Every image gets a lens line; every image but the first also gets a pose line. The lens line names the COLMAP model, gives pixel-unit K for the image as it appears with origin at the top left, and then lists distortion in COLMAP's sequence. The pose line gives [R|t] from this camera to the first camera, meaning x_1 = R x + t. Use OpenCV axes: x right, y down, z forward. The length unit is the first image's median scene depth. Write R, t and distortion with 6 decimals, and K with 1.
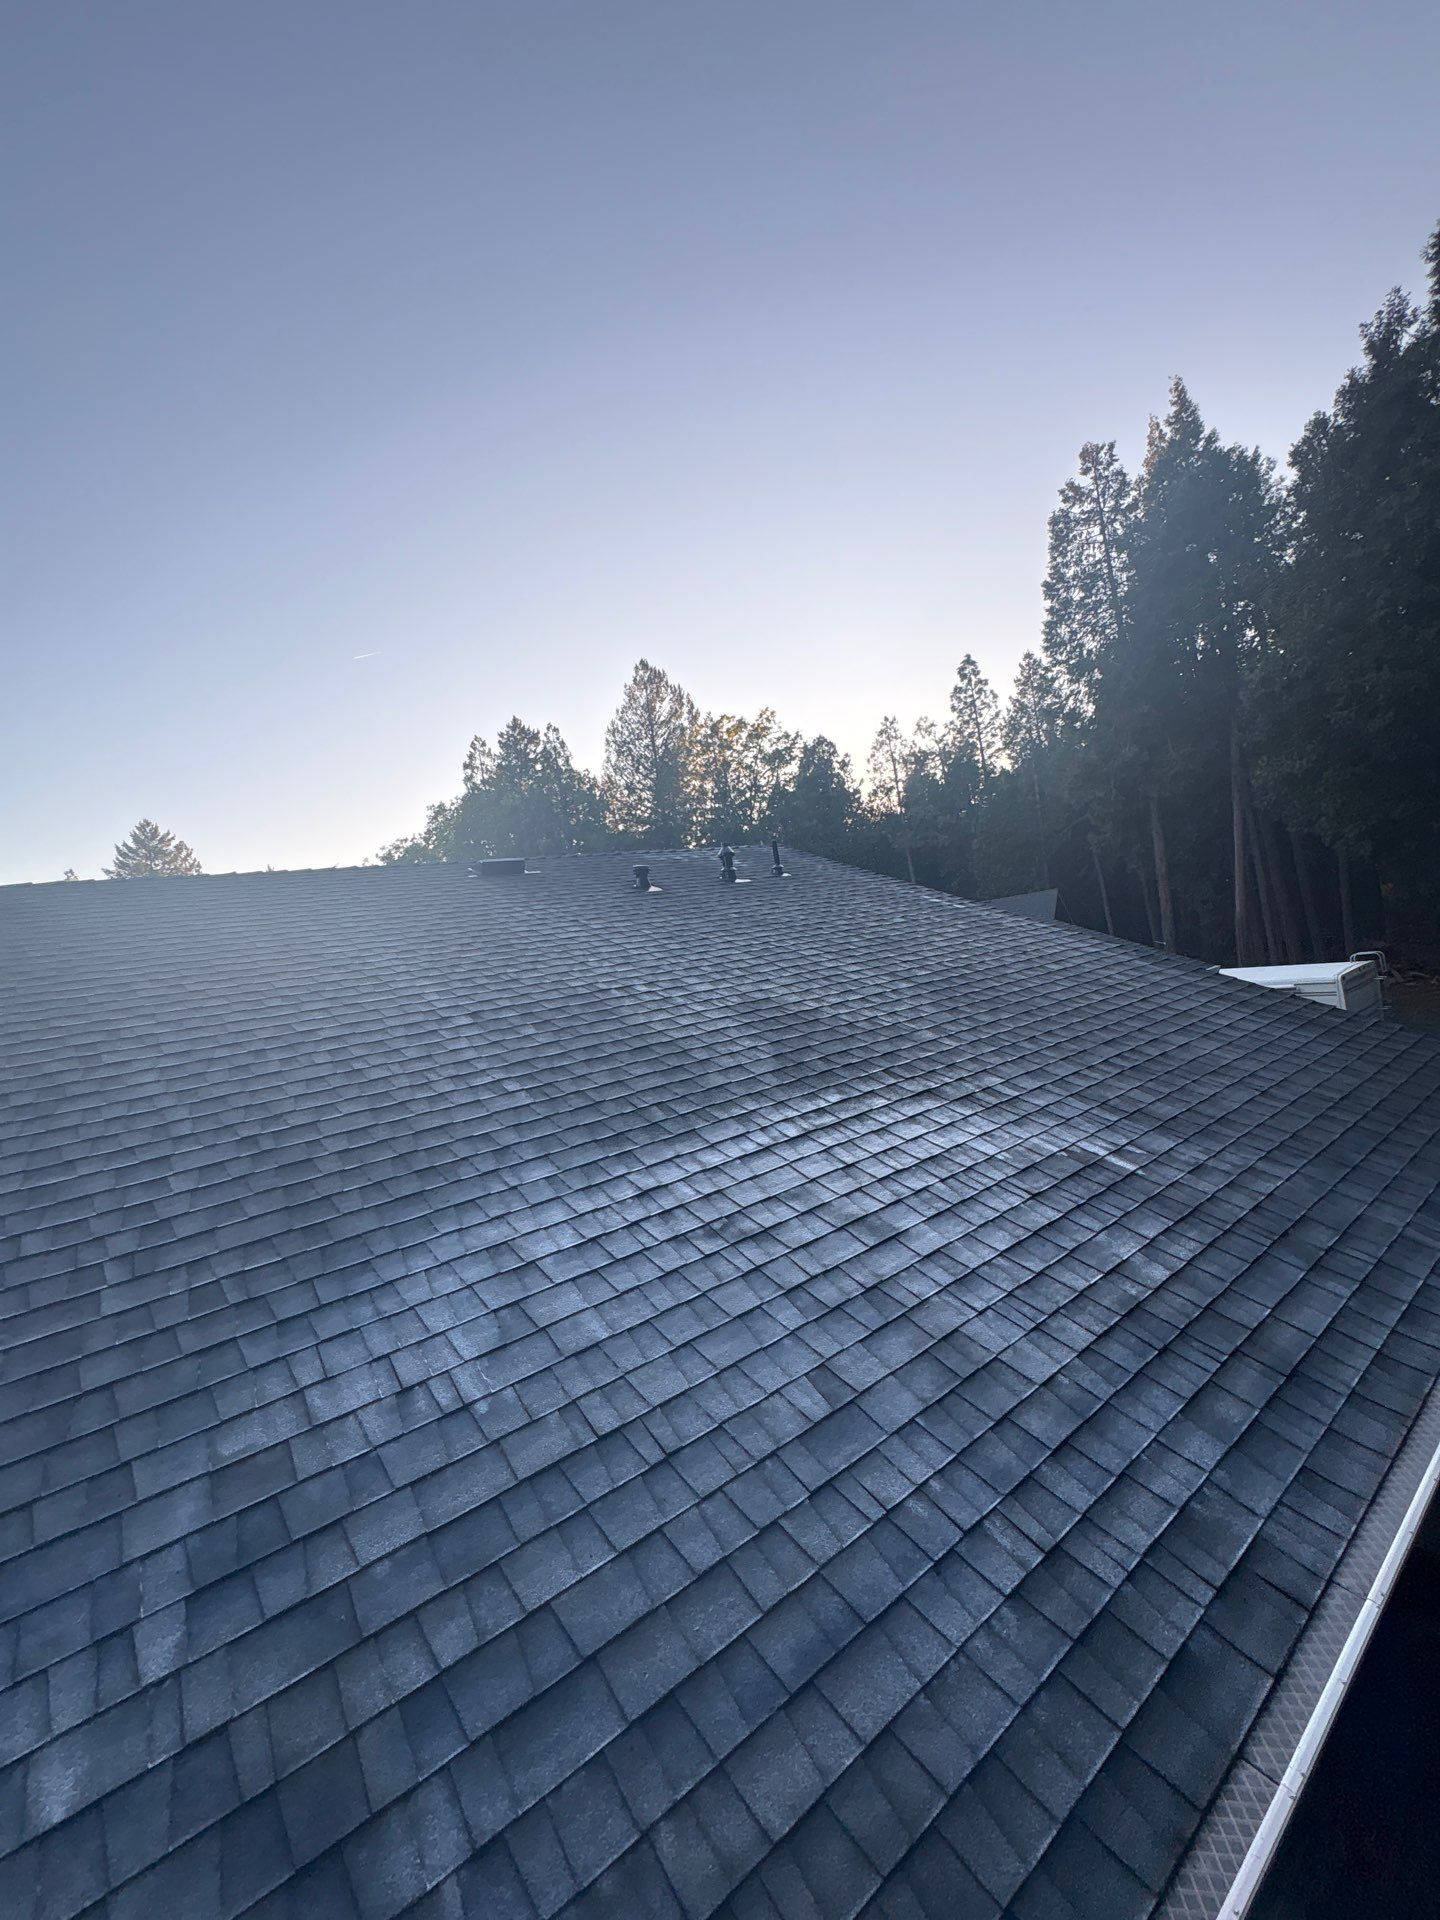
lens RADIAL K [[766.6, 0, 722.4], [0, 766.6, 950.5], [0, 0, 1]] dist [0.000637, -0.000165]
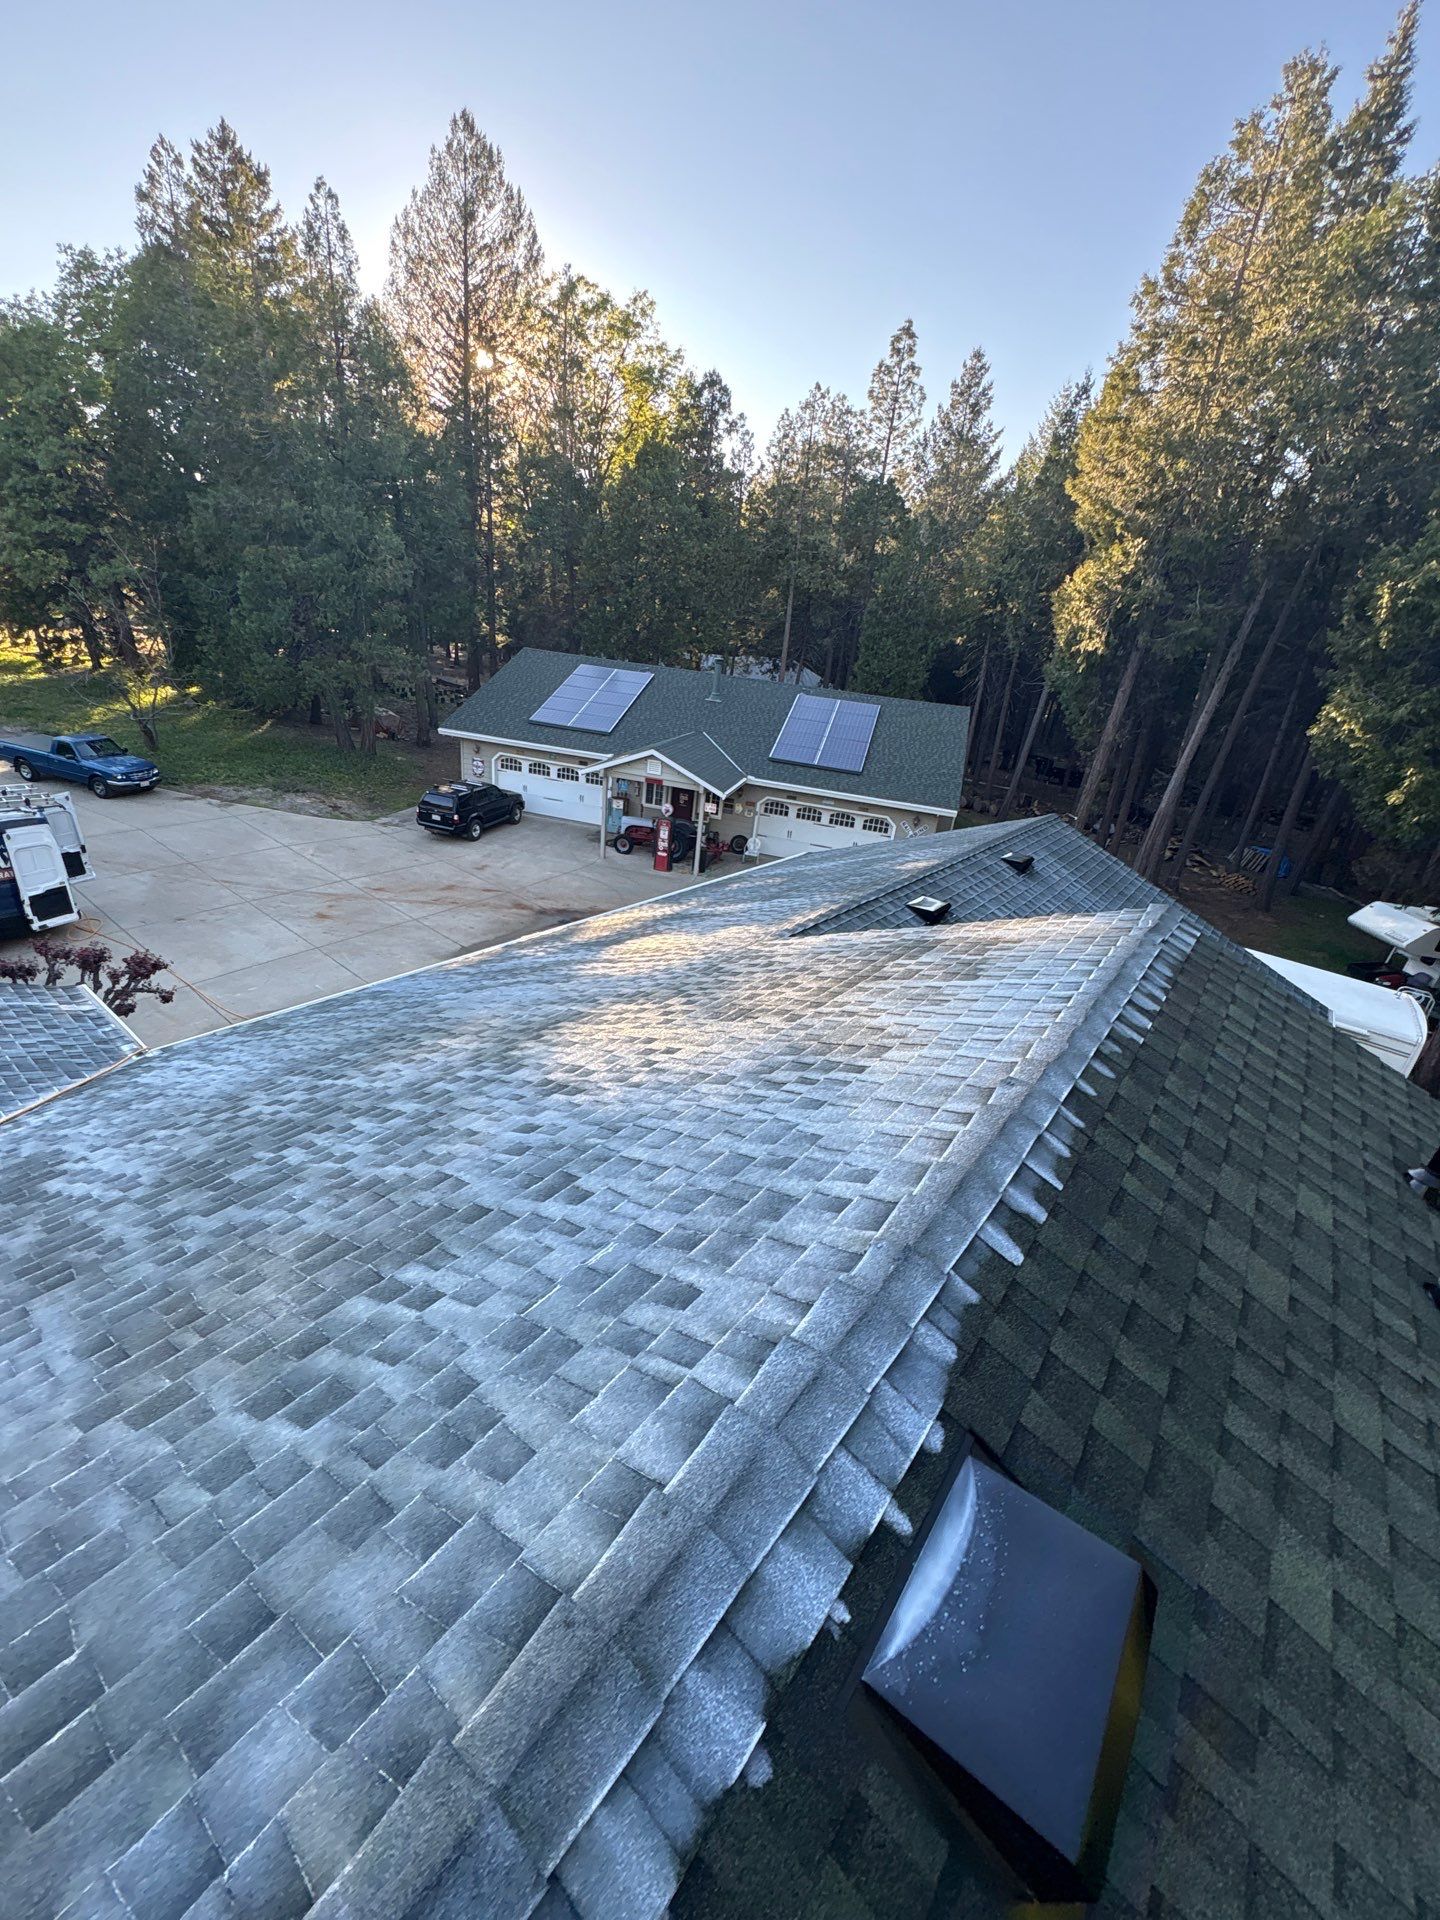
lens RADIAL K [[766.6, 0, 724.0], [0, 766.6, 958.3], [0, 0, 1]] dist [0.000637, -0.000165]
pose [[0.925907, 0.124044, 0.356805, -0.050421], [-0.256964, 0.899165, 0.354221, -0.032713], [-0.276888, -0.419662, 0.864417, 0.112012]]
